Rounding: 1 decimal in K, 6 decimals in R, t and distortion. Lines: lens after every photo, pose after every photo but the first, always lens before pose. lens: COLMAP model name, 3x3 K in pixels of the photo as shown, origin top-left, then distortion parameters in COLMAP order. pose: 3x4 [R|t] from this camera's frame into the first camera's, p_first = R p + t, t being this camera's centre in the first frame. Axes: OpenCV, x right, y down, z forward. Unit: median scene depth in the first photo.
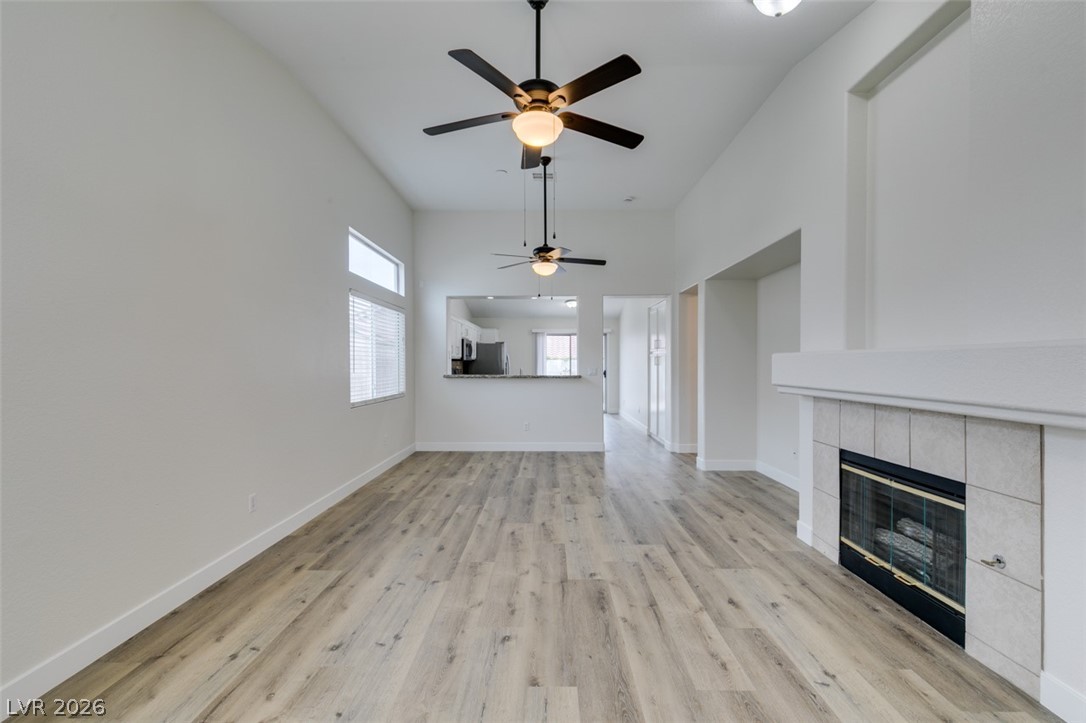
lens RADIAL K [[485.4, 0, 541.7], [0, 485.4, 363.3], [0, 0, 1]] dist [0.004276, -0.000750]
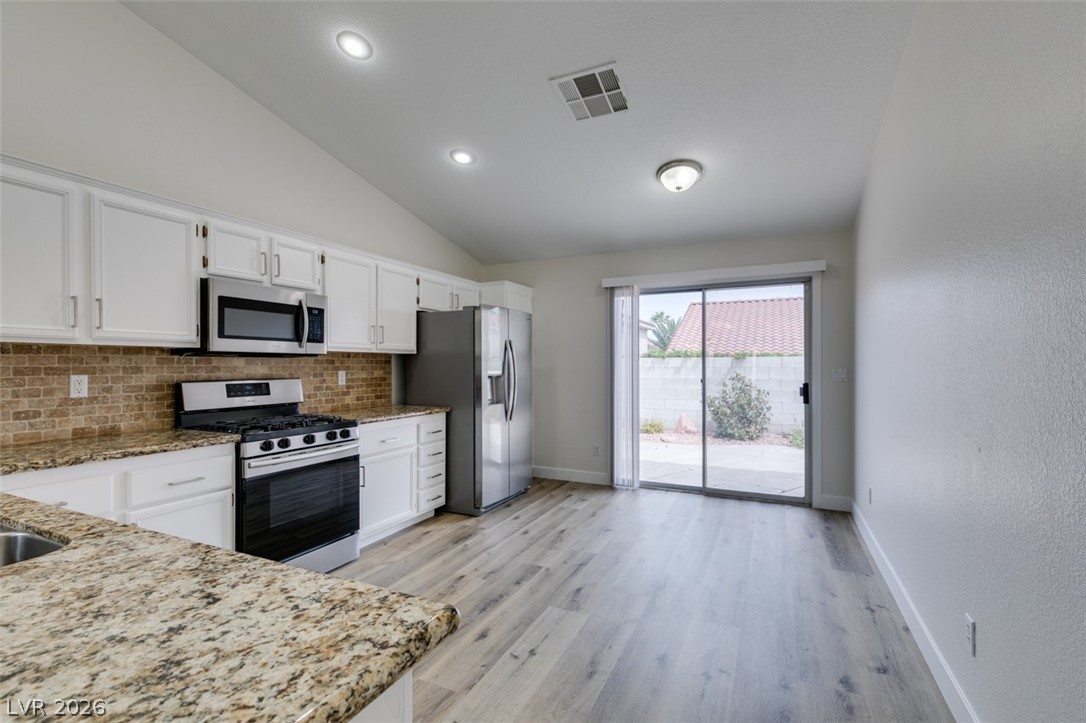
lens RADIAL K [[485.4, 0, 544.2], [0, 485.4, 366.0], [0, 0, 1]] dist [0.004276, -0.000750]
pose [[0.909316, -0.001168, -0.416105, 0.350697], [0.002709, 0.999991, 0.003113, 0.003152], [0.416098, -0.003958, 0.909311, 2.014885]]
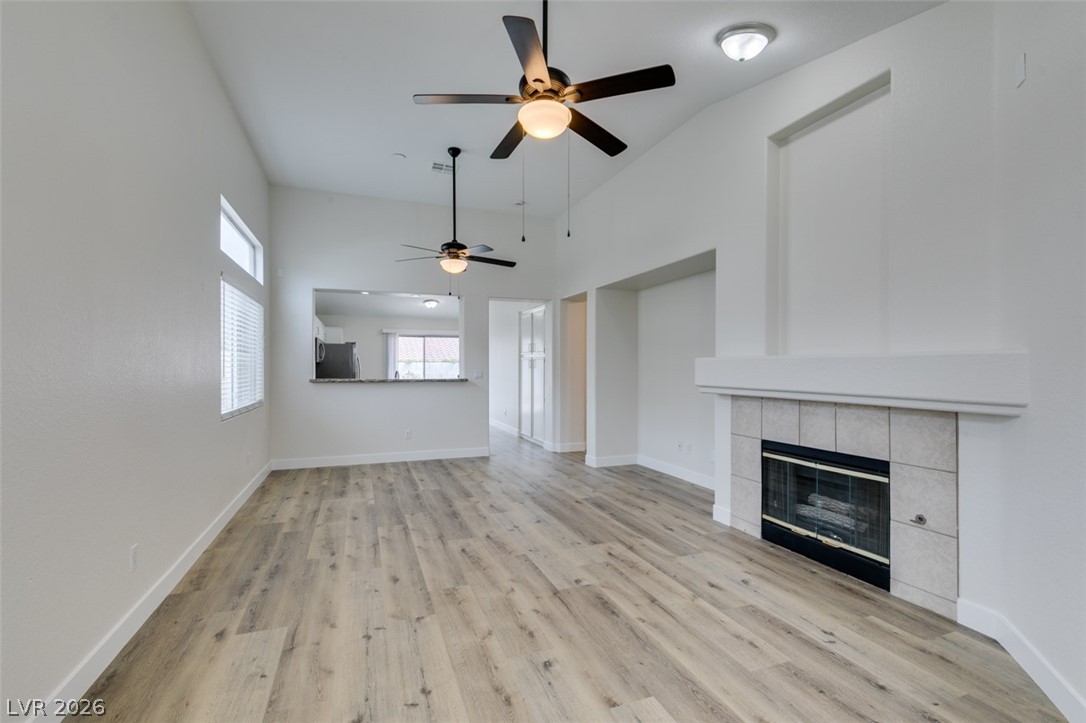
lens RADIAL K [[485.4, 0, 541.4], [0, 485.4, 362.9], [0, 0, 1]] dist [0.004276, -0.000750]
pose [[0.930275, 0.004737, 0.366832, -0.258475], [-0.002268, 0.999972, -0.007160, 0.000251], [-0.366855, 0.005829, 0.930260, 0.086071]]
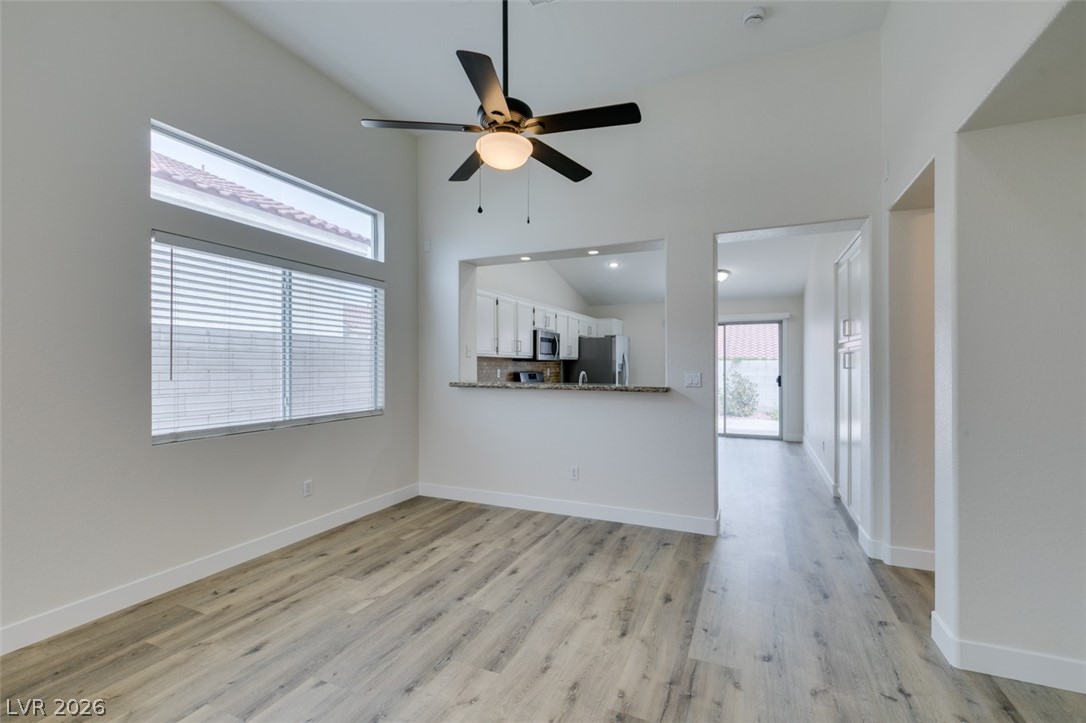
lens RADIAL K [[485.4, 0, 541.8], [0, 485.4, 361.0], [0, 0, 1]] dist [0.004276, -0.000750]
pose [[0.920224, -0.001175, -0.391390, 0.305627], [-0.001922, 0.999970, -0.007522, 0.000597], [0.391387, 0.007675, 0.920194, 0.860798]]
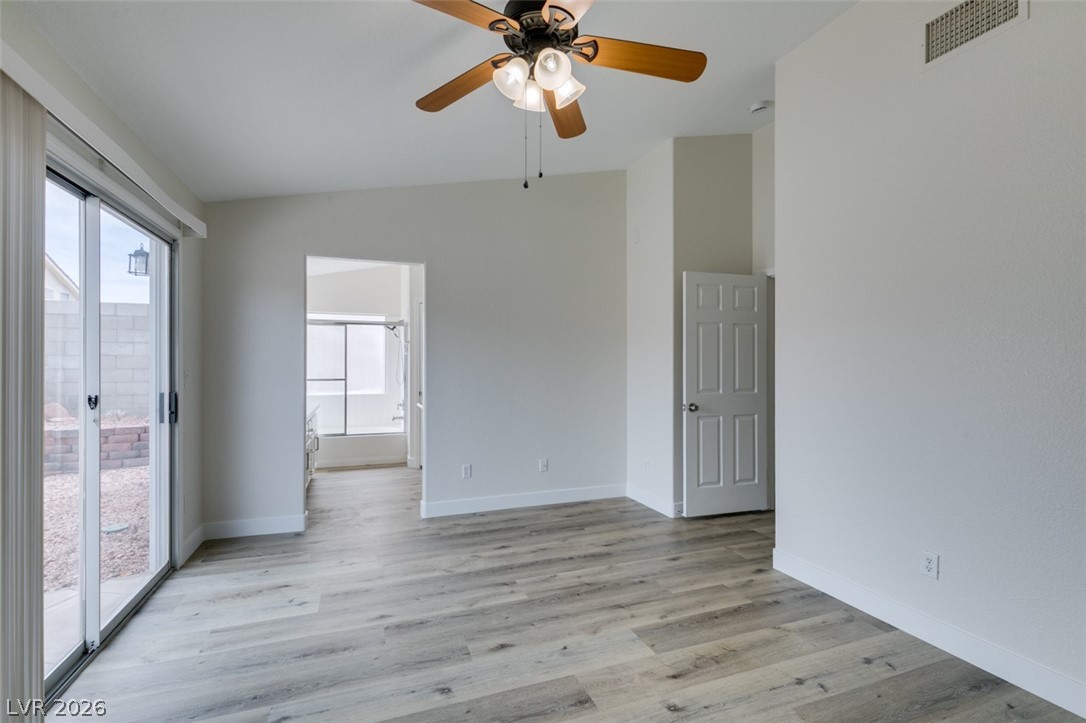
lens RADIAL K [[485.4, 0, 536.7], [0, 485.4, 369.6], [0, 0, 1]] dist [0.004276, -0.000750]
pose [[-0.363506, -0.009116, 0.931547, -0.520571], [-0.003455, 0.999958, 0.008437, 0.004255], [-0.931586, -0.000152, -0.363522, 3.067773]]
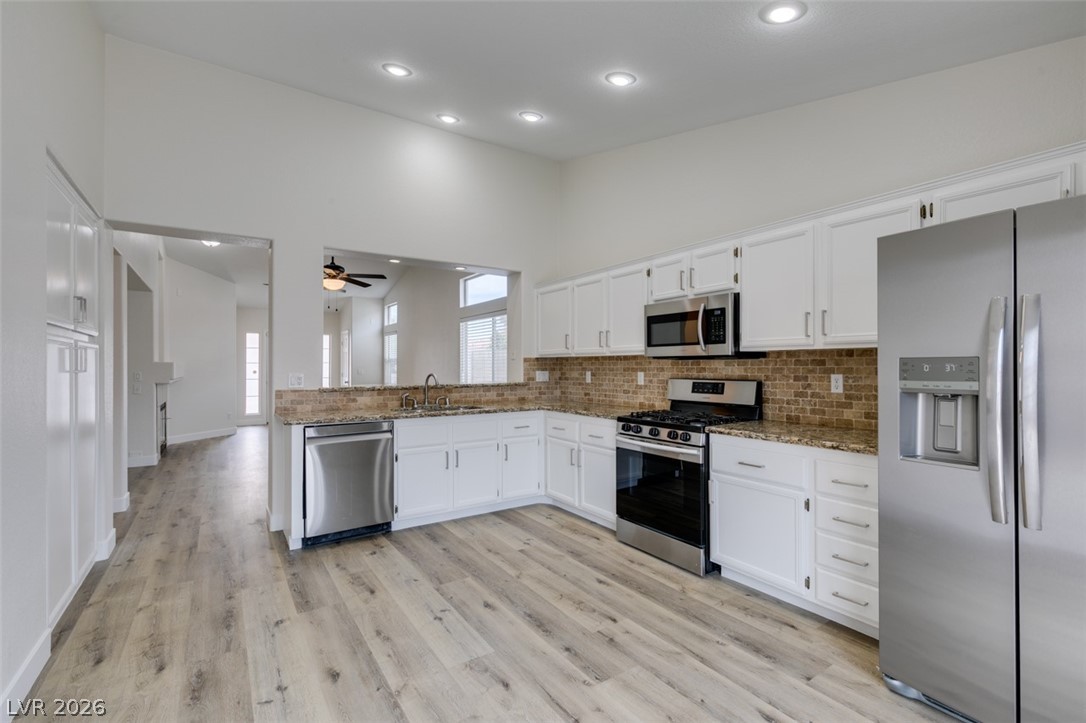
lens RADIAL K [[485.4, 0, 538.1], [0, 485.4, 357.8], [0, 0, 1]] dist [0.004276, -0.000750]
pose [[-0.827539, -0.008623, -0.561341, 0.359468], [0.002467, 0.999817, -0.018996, 0.002950], [0.561402, -0.017105, -0.827366, 3.166513]]
